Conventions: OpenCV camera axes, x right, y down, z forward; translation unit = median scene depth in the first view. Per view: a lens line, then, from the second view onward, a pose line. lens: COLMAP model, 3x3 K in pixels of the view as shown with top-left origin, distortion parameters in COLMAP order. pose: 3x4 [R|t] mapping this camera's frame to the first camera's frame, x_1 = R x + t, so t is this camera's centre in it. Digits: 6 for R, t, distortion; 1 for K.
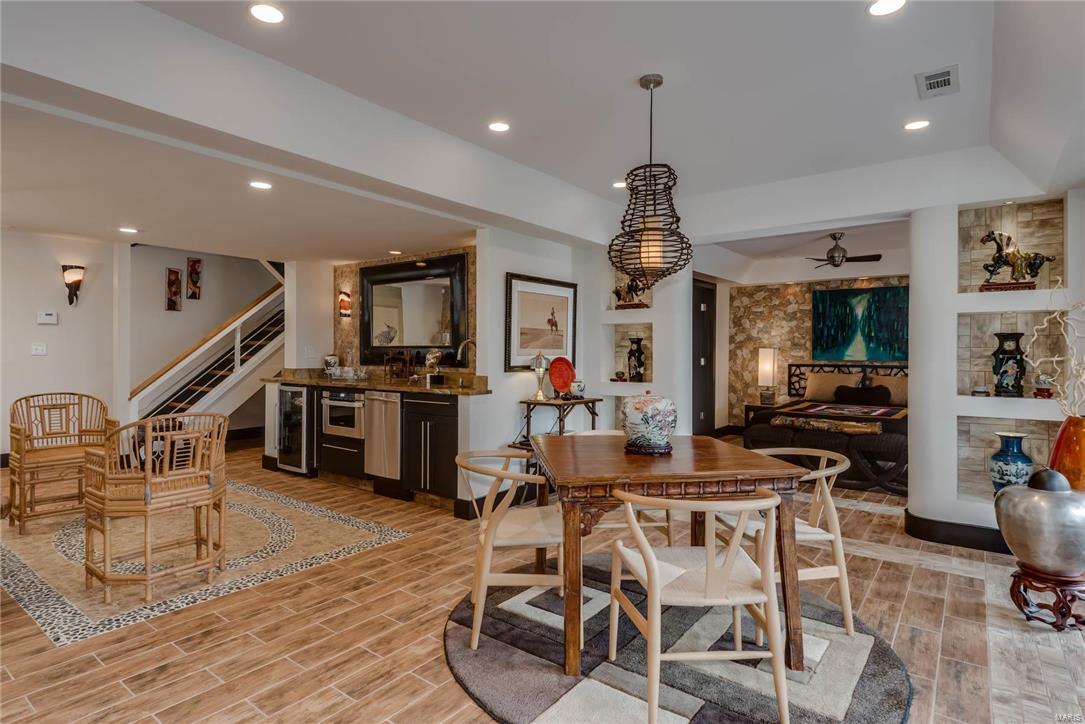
lens RADIAL K [[556.3, 0, 536.4], [0, 556.3, 367.7], [0, 0, 1]] dist [-0.003341, -0.000816]
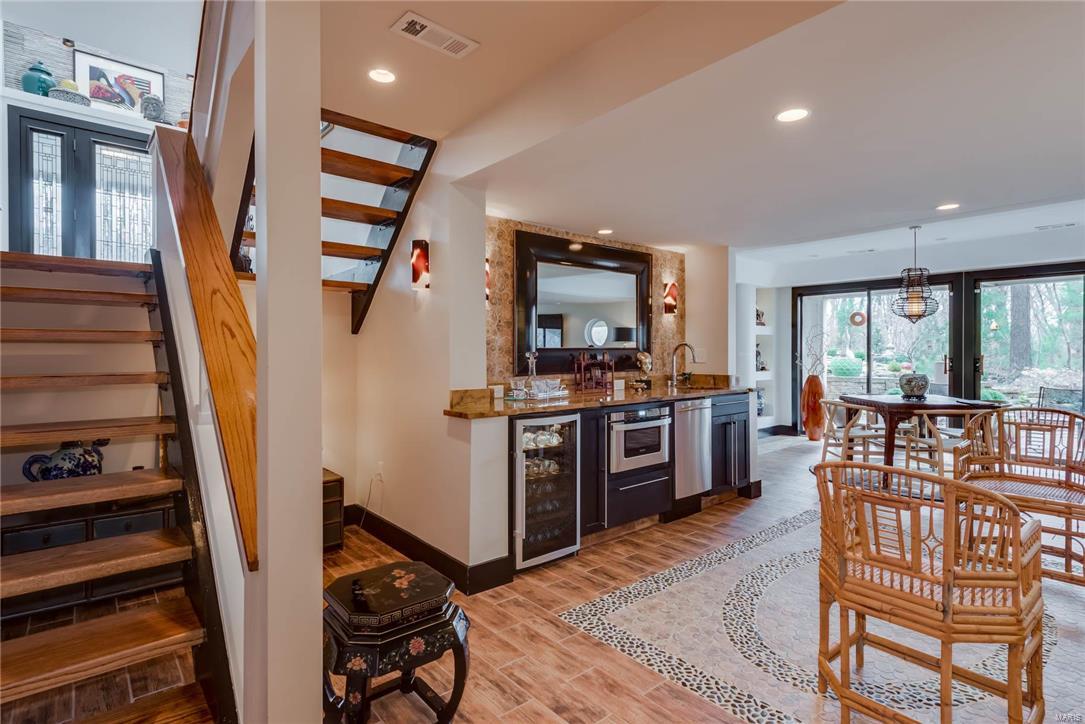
lens RADIAL K [[541.4, 0, 542.3], [0, 541.4, 353.6], [0, 0, 1]] dist [0.002440, 0.000236]
pose [[0.230060, -0.010705, 0.973118, -1.025859], [0.025981, 0.999651, 0.004855, -0.036499], [-0.972830, 0.024166, 0.230258, 0.895328]]
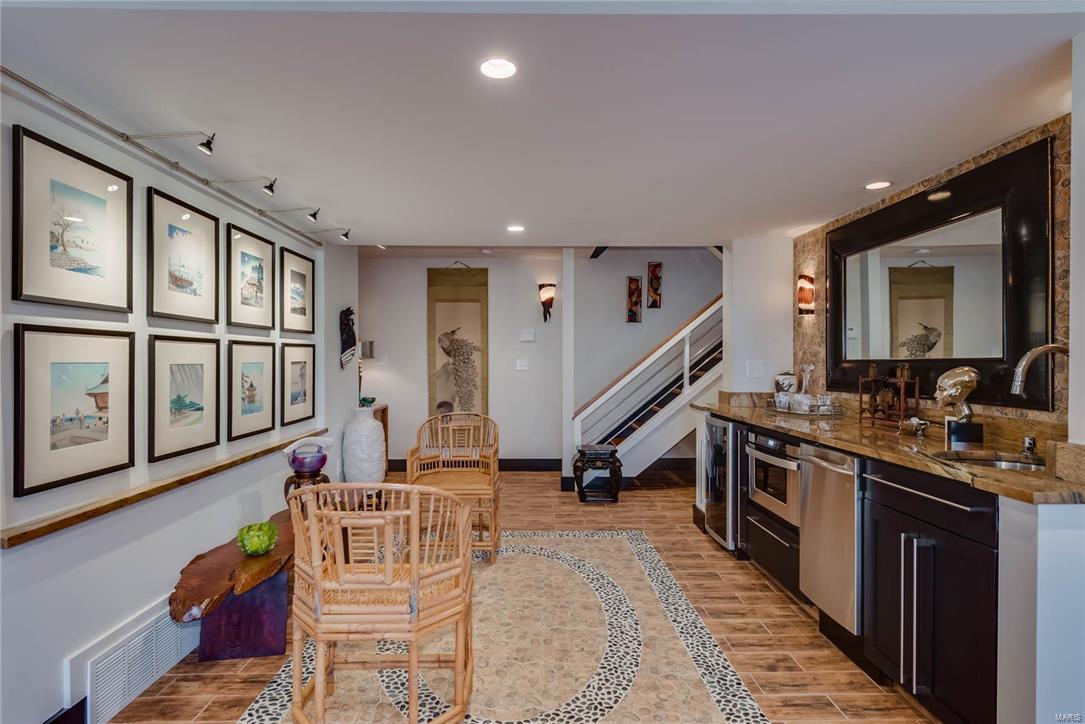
lens RADIAL K [[556.3, 0, 536.4], [0, 556.3, 367.7], [0, 0, 1]] dist [-0.003341, -0.000816]
pose [[0.605817, 0.002540, -0.795600, -0.025890], [-0.018259, 0.999776, -0.010712, -0.018940], [0.795395, 0.021016, 0.605727, 0.403284]]
